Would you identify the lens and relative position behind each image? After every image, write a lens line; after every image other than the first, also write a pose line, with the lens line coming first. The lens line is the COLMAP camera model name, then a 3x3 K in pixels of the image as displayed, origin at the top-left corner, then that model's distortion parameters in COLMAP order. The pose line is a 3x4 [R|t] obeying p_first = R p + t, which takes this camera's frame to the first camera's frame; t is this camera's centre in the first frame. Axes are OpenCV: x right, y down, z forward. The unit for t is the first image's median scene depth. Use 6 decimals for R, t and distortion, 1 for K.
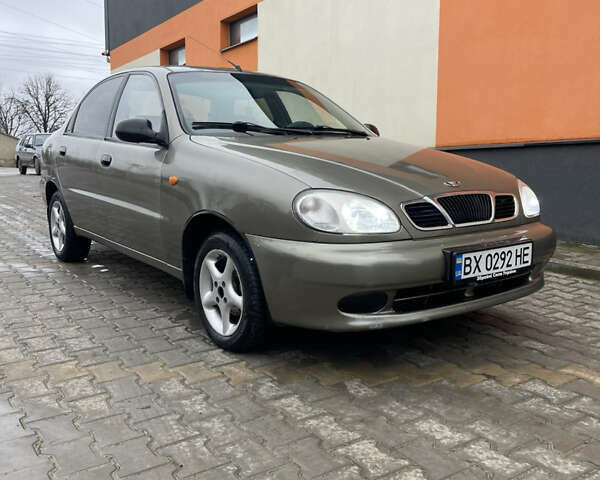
lens RADIAL K [[602.7, 0, 300.8], [0, 602.7, 241.8], [0, 0, 1]] dist [0.047997, 0.000000]
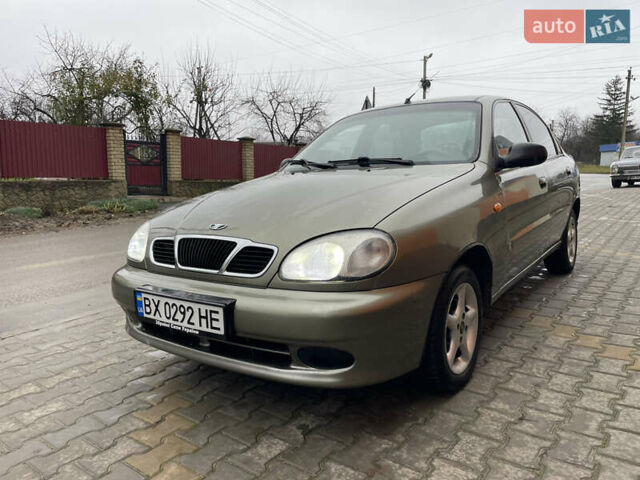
lens RADIAL K [[484.2, 0, 319.2], [0, 484.2, 239.4], [0, 0, 1]] dist [0.066847, -0.076154]
pose [[0.294475, 0.126087, -0.947305, 1.034201], [-0.110539, 0.989099, 0.097289, -0.169005], [0.949245, 0.076065, 0.305203, 0.924351]]
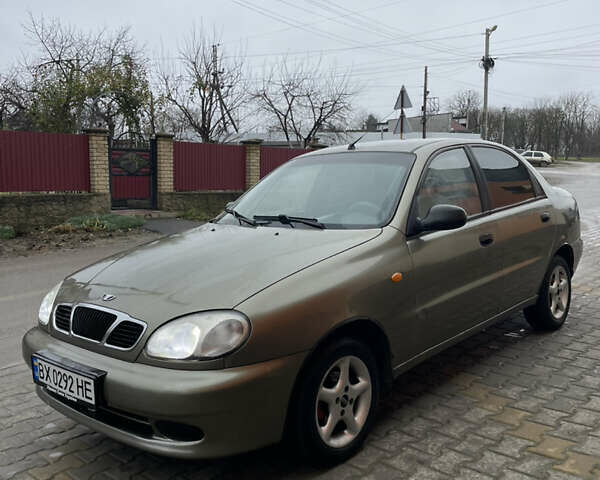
lens RADIAL K [[602.7, 0, 298.9], [0, 602.7, 241.2], [0, 0, 1]] dist [0.047997, 0.000000]
pose [[0.190403, 0.114814, -0.974969, 1.298515], [-0.116054, 0.988806, 0.093779, -0.322766], [0.974822, 0.095293, 0.201596, 1.104087]]
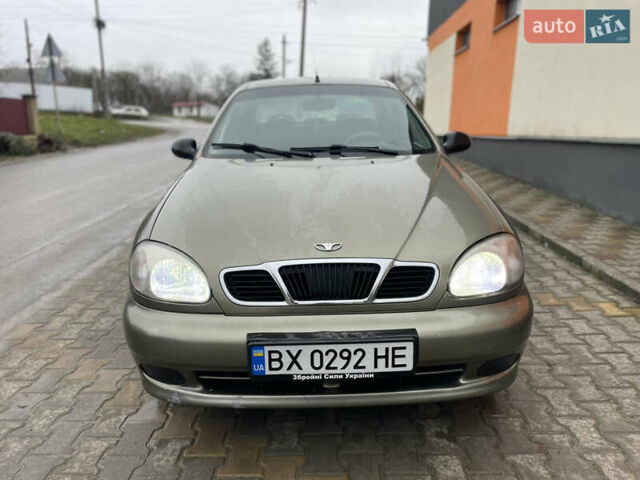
lens RADIAL K [[484.2, 0, 320.8], [0, 484.2, 237.2], [0, 0, 1]] dist [0.066847, -0.076154]
pose [[0.813206, 0.134785, -0.566152, 0.609604], [-0.074780, 0.988947, 0.128029, -0.190973], [0.577151, -0.061777, 0.814297, 0.471611]]
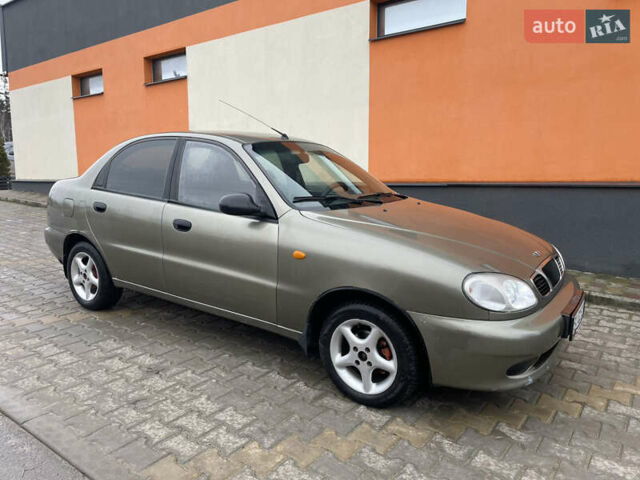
lens RADIAL K [[484.2, 0, 315.7], [0, 484.2, 238.5], [0, 0, 1]] dist [0.066847, -0.076154]
pose [[0.948516, -0.047658, 0.313123, -0.516936], [0.040758, 0.998761, 0.028550, -0.176673], [-0.314096, -0.014318, 0.949283, 0.165210]]
